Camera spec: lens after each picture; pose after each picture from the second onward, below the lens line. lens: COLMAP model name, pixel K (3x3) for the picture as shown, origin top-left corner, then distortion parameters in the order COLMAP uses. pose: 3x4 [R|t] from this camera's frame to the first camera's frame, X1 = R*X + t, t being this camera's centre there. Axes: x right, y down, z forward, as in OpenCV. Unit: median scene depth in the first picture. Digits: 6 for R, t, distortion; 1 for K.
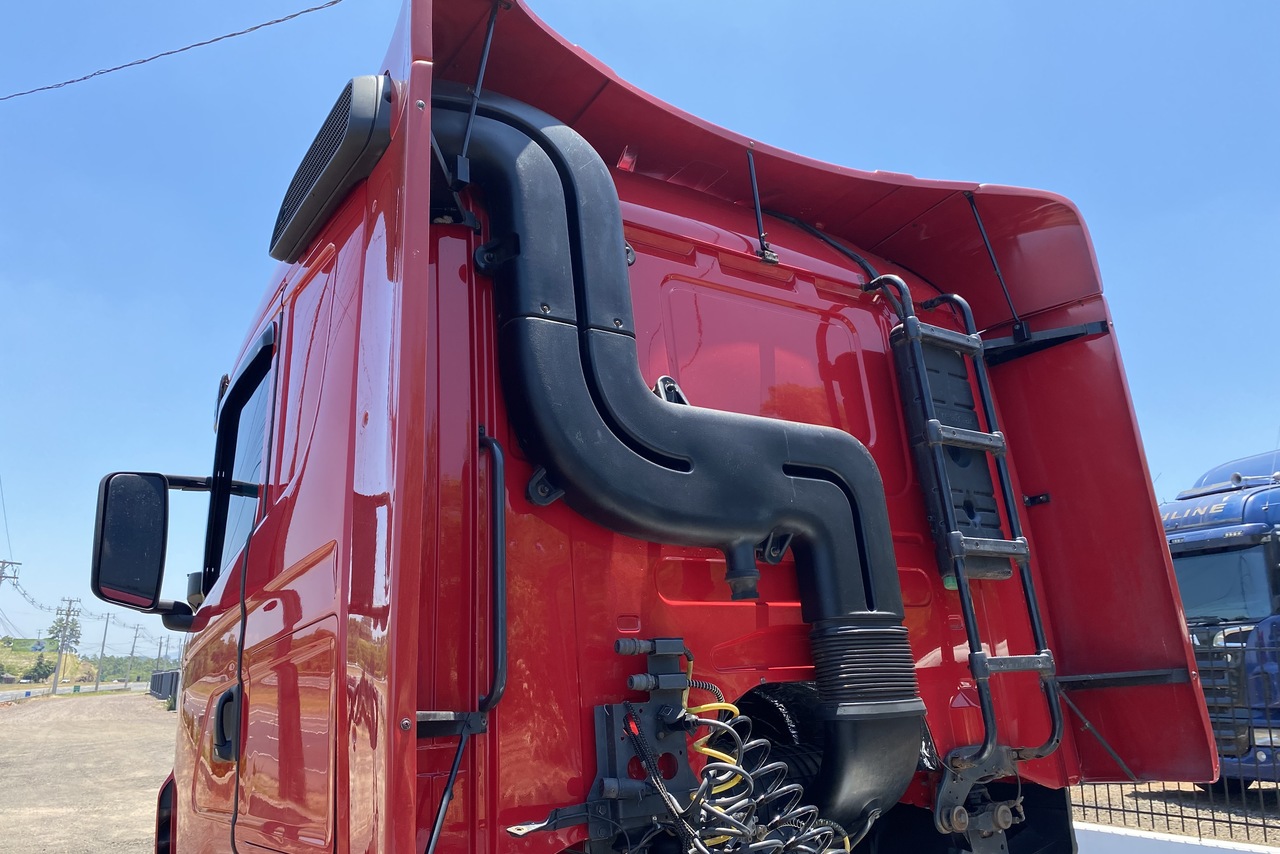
lens RADIAL K [[982.6, 0, 635.6], [0, 982.6, 420.8], [0, 0, 1]] dist [0.029574, -0.030809]
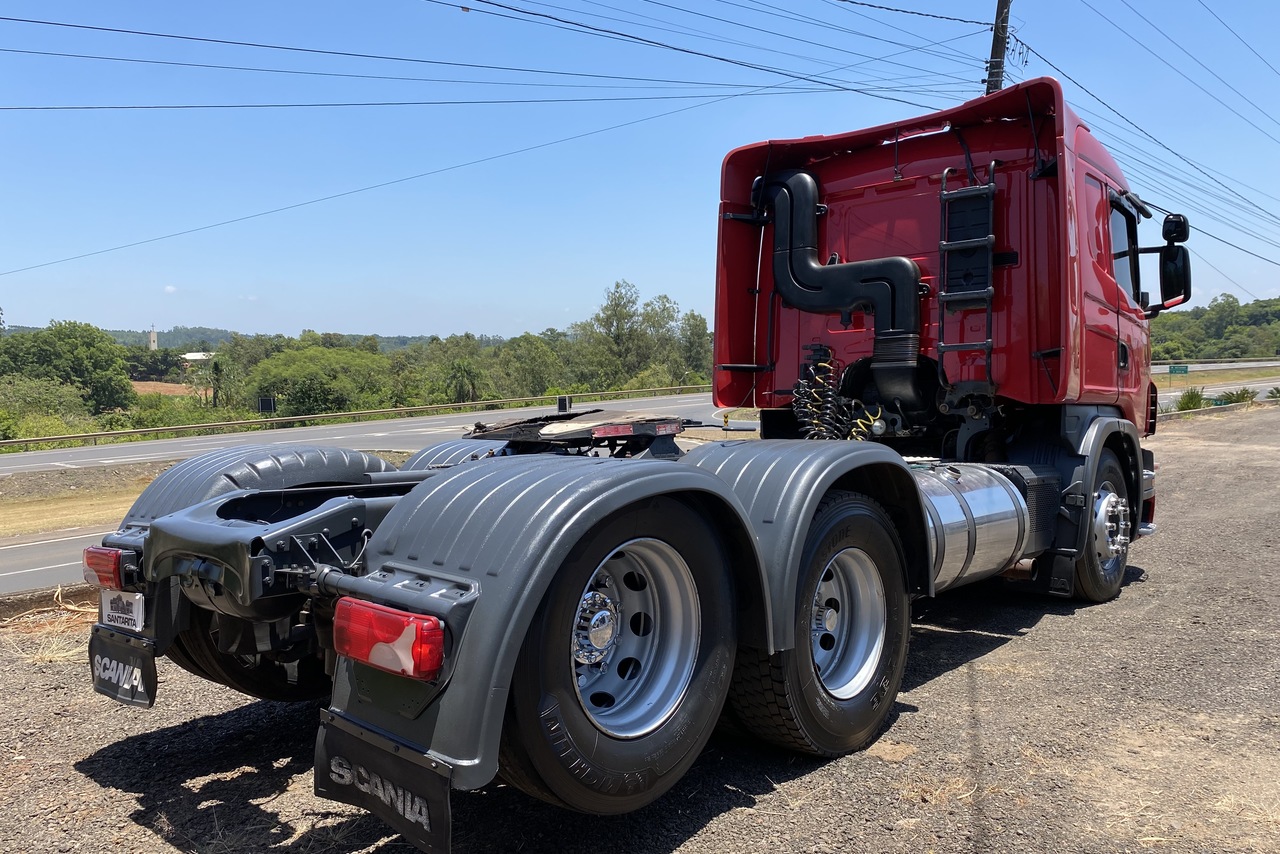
lens RADIAL K [[982.6, 0, 635.6], [0, 982.6, 420.8], [0, 0, 1]] dist [0.029574, -0.030809]
pose [[0.223368, 0.054145, -0.973229, 2.706052], [0.260281, 0.958888, 0.113084, -0.050718], [0.939340, -0.278573, 0.200092, -0.242946]]
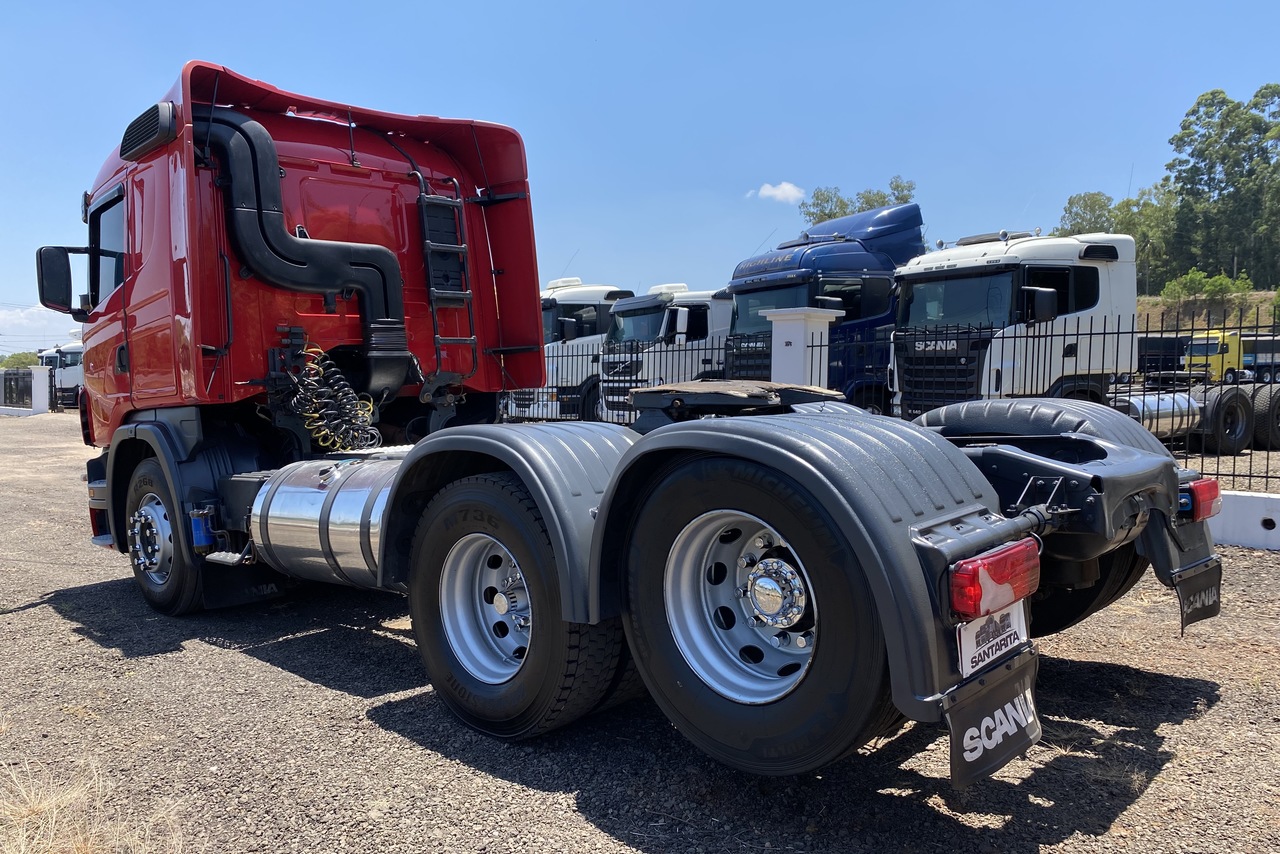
lens RADIAL K [[982.6, 0, 635.6], [0, 982.6, 420.8], [0, 0, 1]] dist [0.029574, -0.030809]
pose [[0.982917, -0.000107, 0.184052, 0.413445], [-0.052379, 0.958487, 0.280282, -0.320886], [-0.176441, -0.285135, 0.942108, -1.687013]]
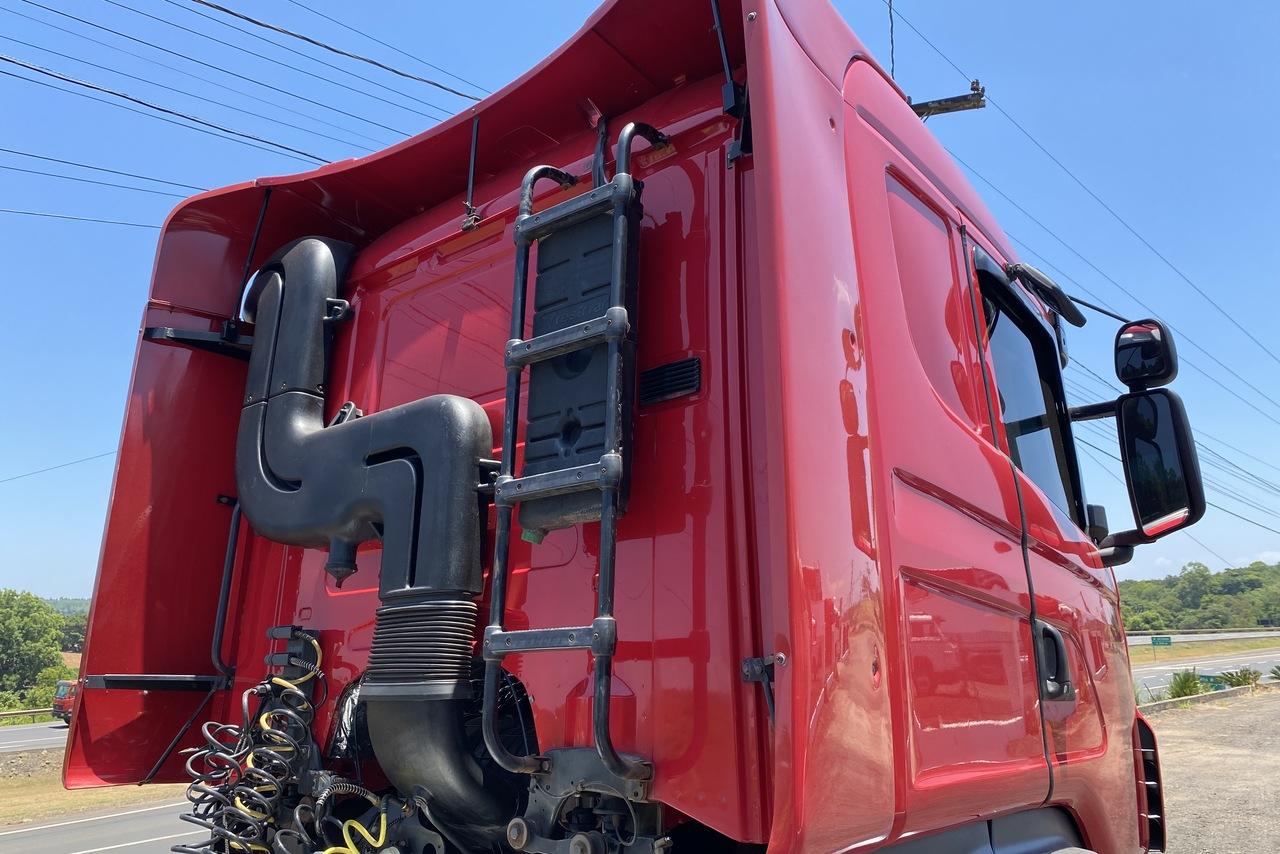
lens RADIAL K [[982.6, 0, 635.6], [0, 982.6, 420.8], [0, 0, 1]] dist [0.029574, -0.030809]
pose [[0.246418, -0.205918, -0.947035, 1.240870], [0.258919, 0.955638, -0.140418, 0.233037], [0.933937, -0.210604, 0.288803, 0.980010]]
